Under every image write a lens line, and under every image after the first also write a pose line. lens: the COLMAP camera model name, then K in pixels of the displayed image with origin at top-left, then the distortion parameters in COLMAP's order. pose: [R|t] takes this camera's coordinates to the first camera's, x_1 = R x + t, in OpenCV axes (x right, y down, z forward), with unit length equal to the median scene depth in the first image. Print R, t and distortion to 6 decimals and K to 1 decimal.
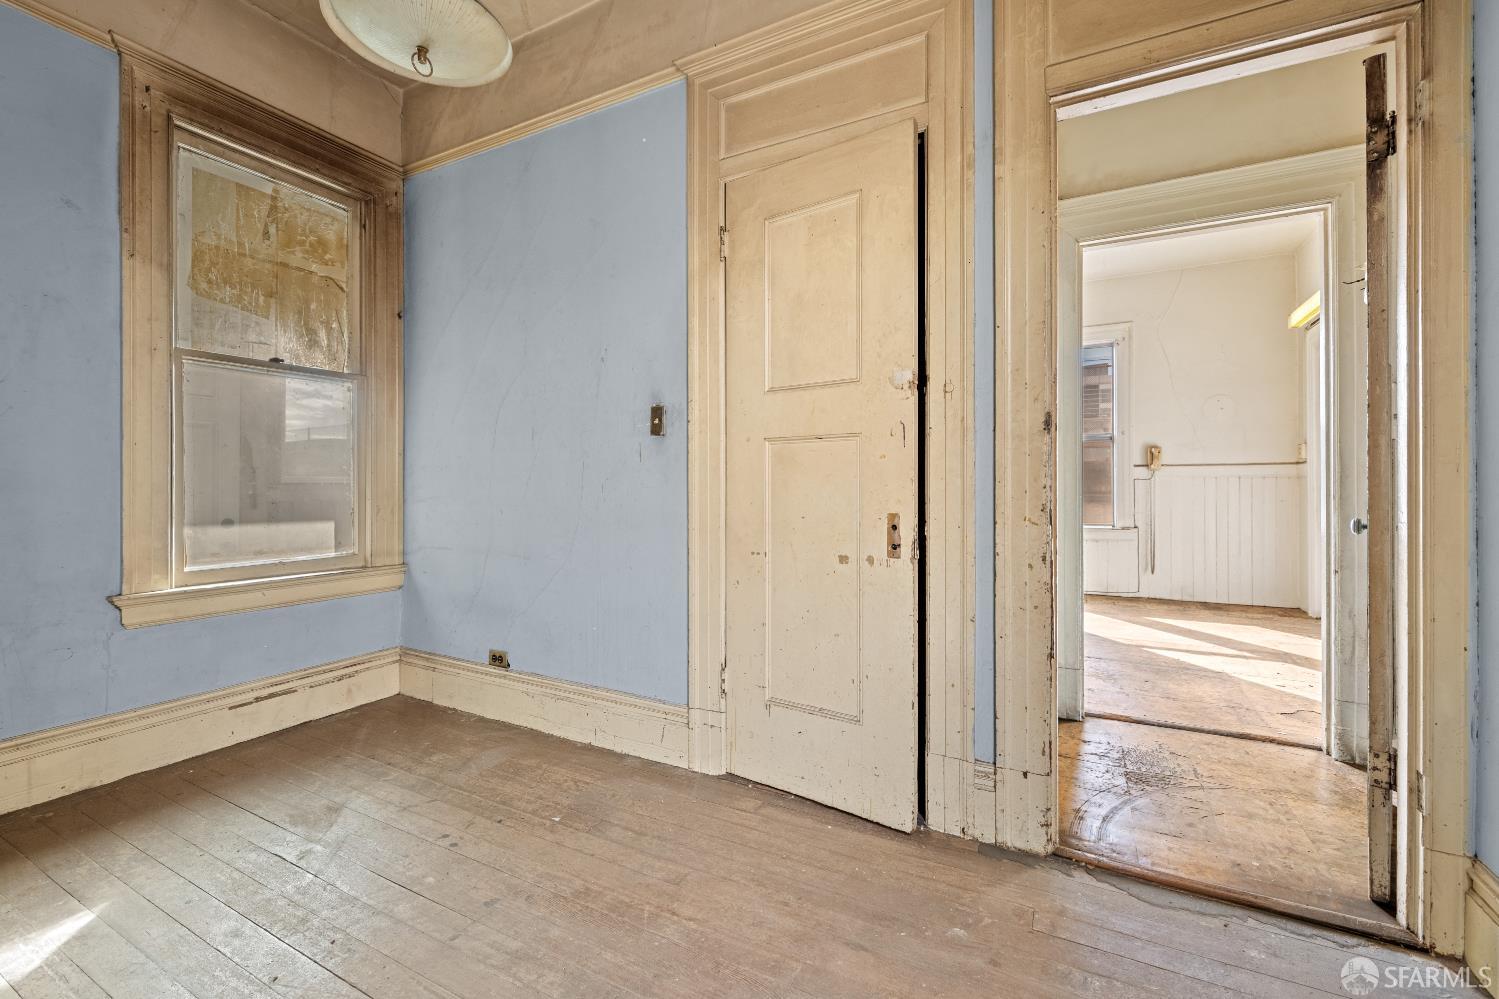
lens RADIAL K [[631.0, 0, 750.0], [0, 631.0, 487.8], [0, 0, 1]] dist [-0.002144, 0.001315]
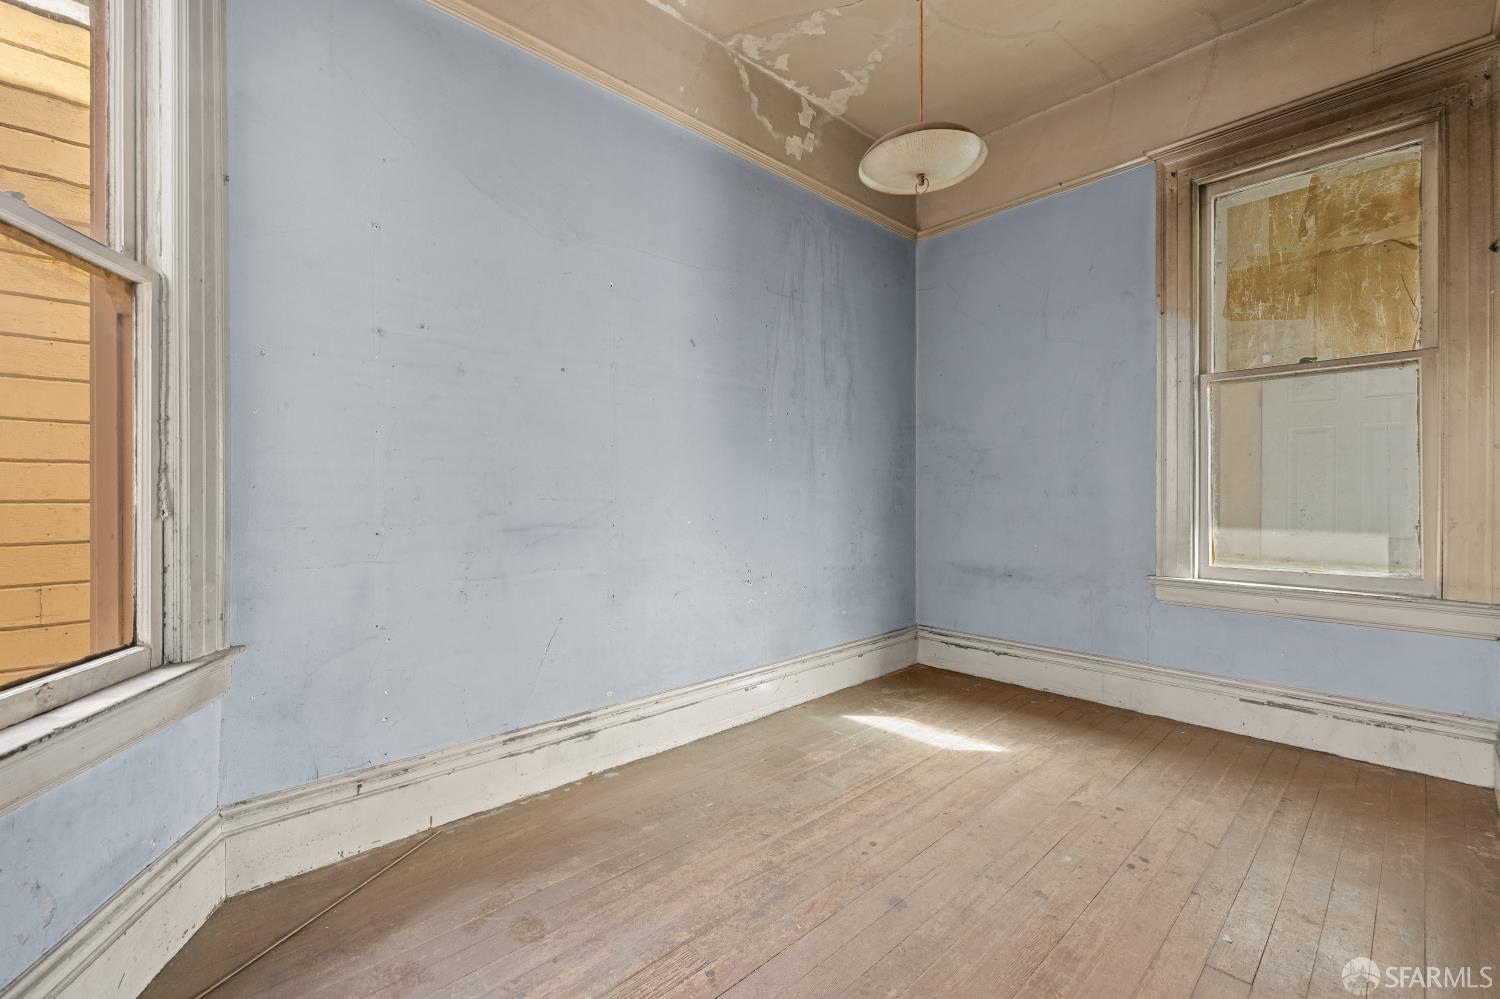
lens RADIAL K [[631.4, 0, 751.2], [0, 631.4, 495.4], [0, 0, 1]] dist [-0.002144, 0.001315]
pose [[-0.315443, 0.004948, -0.948932, 0.429143], [-0.001334, 0.999983, 0.005658, -0.002267], [0.948944, 0.003051, -0.315431, 0.519496]]
